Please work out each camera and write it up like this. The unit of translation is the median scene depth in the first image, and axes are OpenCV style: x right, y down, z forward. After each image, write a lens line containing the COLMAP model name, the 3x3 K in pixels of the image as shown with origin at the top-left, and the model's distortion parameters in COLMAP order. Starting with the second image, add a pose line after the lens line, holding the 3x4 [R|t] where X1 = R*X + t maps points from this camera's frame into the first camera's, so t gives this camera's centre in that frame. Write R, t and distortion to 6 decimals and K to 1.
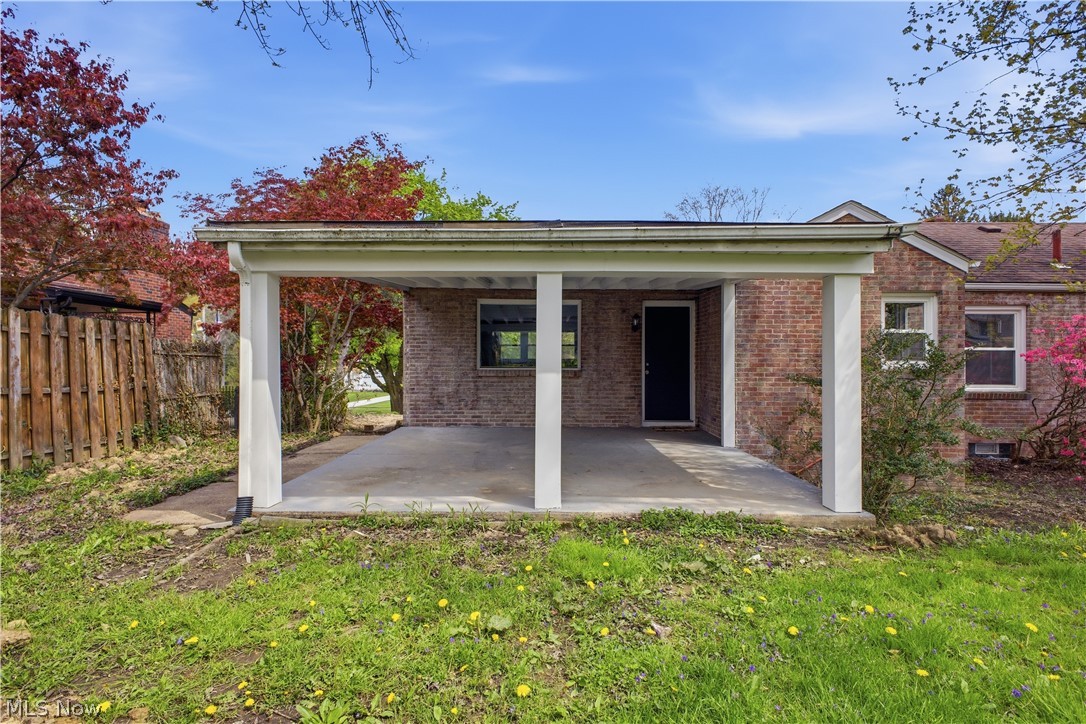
lens RADIAL K [[508.7, 0, 542.9], [0, 508.7, 373.2], [0, 0, 1]] dist [0.000725, 0.000073]
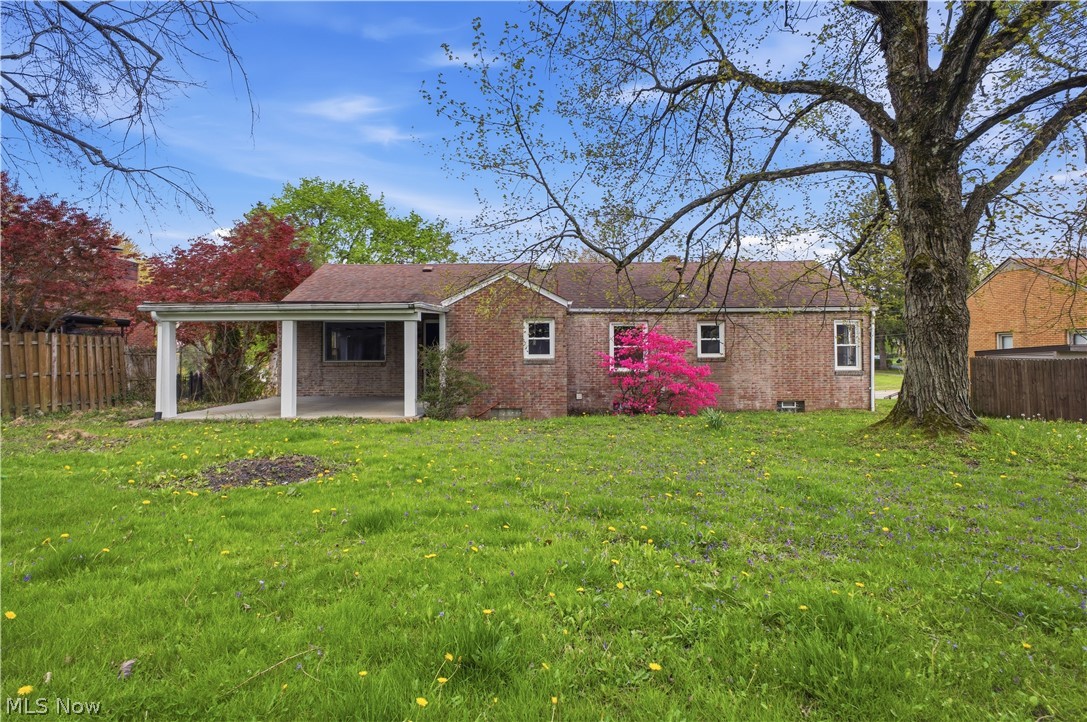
lens RADIAL K [[516.8, 0, 543.5], [0, 516.8, 361.0], [0, 0, 1]] dist [-0.000921, -0.000295]
pose [[0.999749, -0.007947, 0.020963, 0.779396], [0.008224, 0.999879, -0.013172, 0.025147], [-0.020855, 0.013342, 0.999693, -0.980363]]
